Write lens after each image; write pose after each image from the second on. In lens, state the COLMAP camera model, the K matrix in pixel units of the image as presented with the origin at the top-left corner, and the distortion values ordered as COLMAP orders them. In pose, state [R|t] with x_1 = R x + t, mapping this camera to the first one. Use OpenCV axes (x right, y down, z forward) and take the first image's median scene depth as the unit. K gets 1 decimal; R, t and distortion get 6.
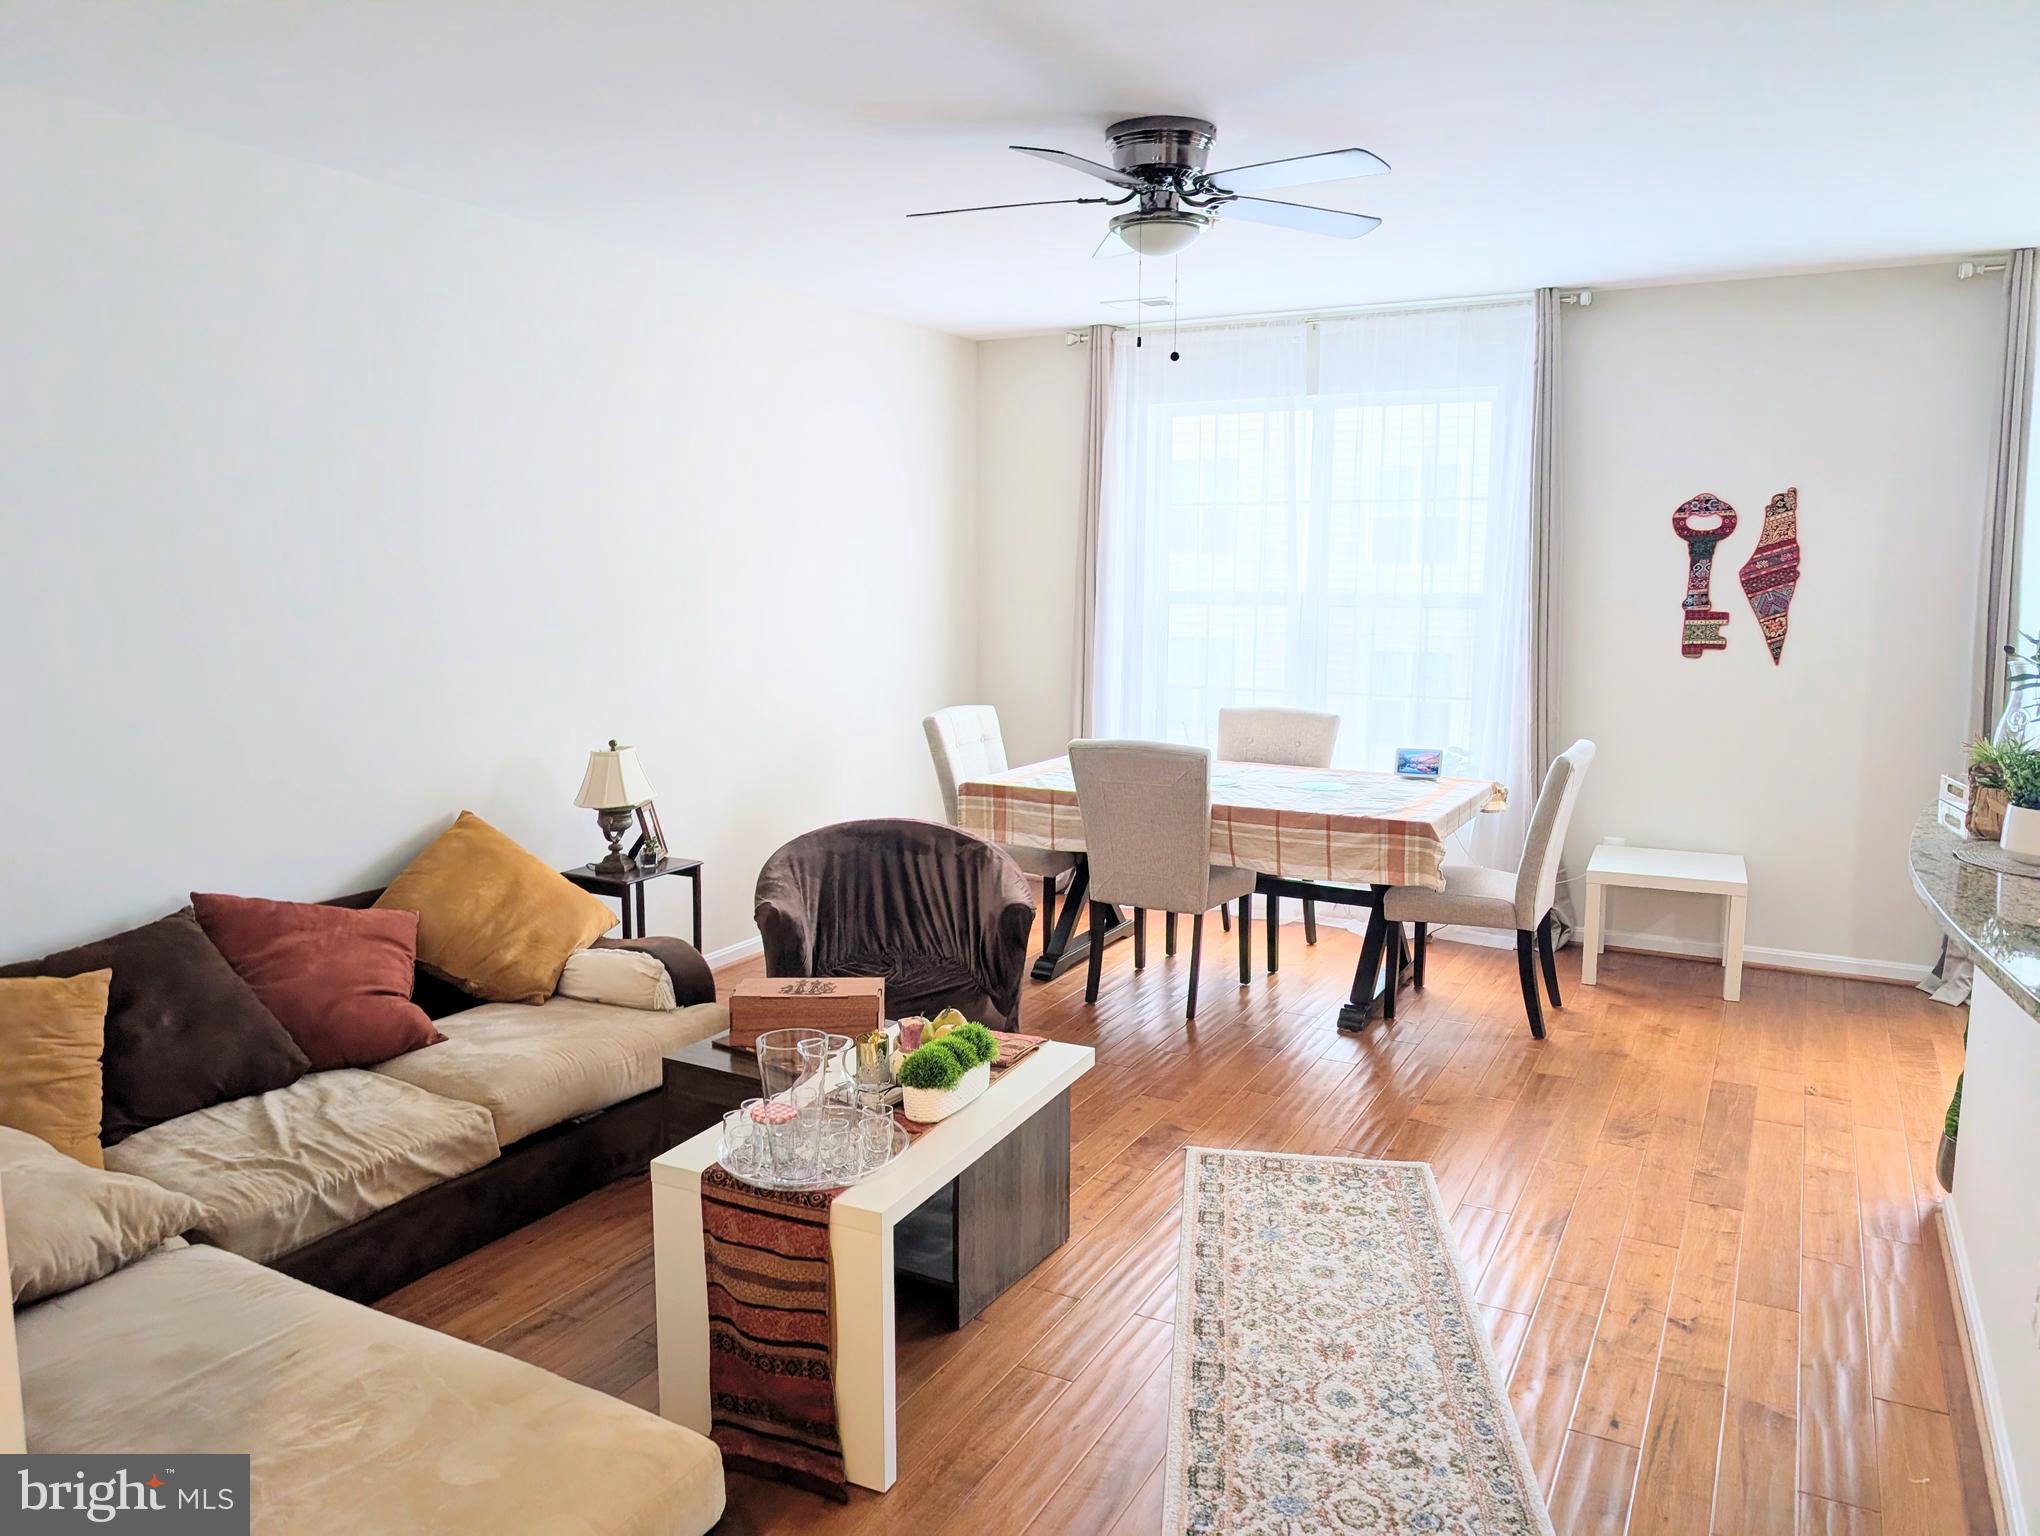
lens RADIAL K [[1463.0, 0, 1024.6], [0, 1463.0, 761.0], [0, 0, 1]] dist [0.025011, -0.015481]
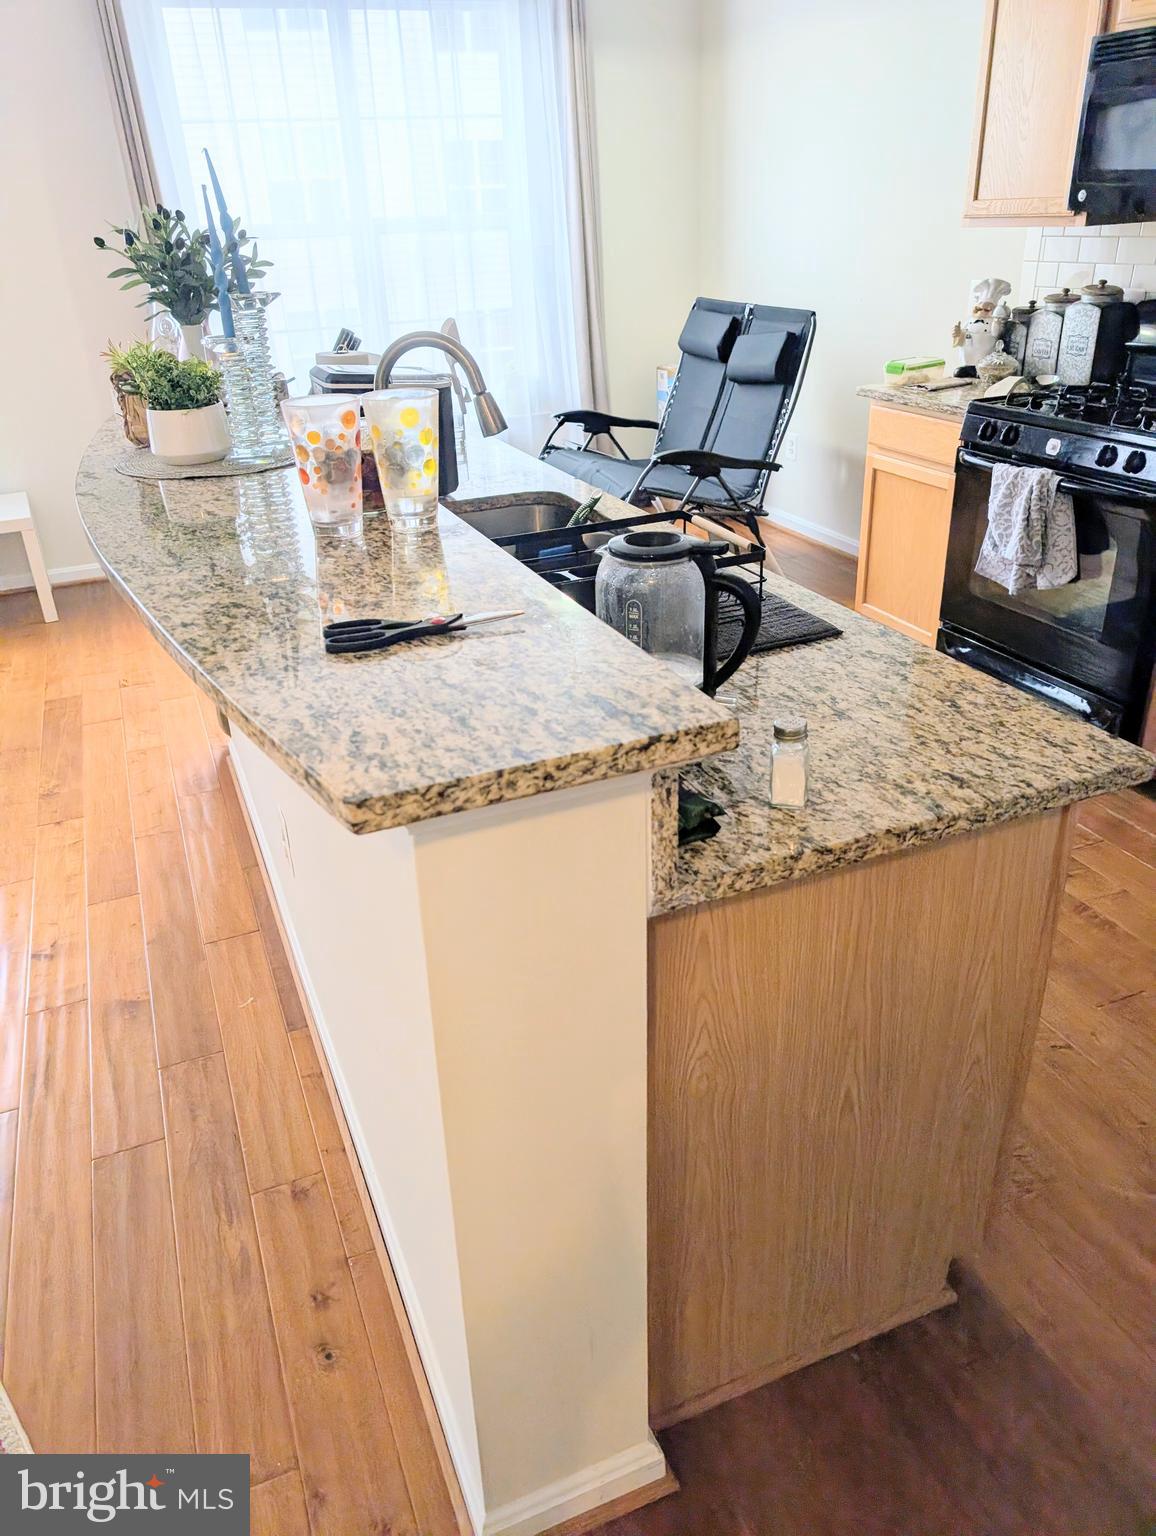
lens RADIAL K [[1082.2, 0, 577.3], [0, 1082.2, 767.4], [0, 0, 1]] dist [0.004771, 0.002232]
pose [[0.635713, -0.381060, 0.671314, 0.183388], [0.149949, 0.914056, 0.376851, 0.012851], [-0.757221, -0.138907, 0.638217, 0.183279]]
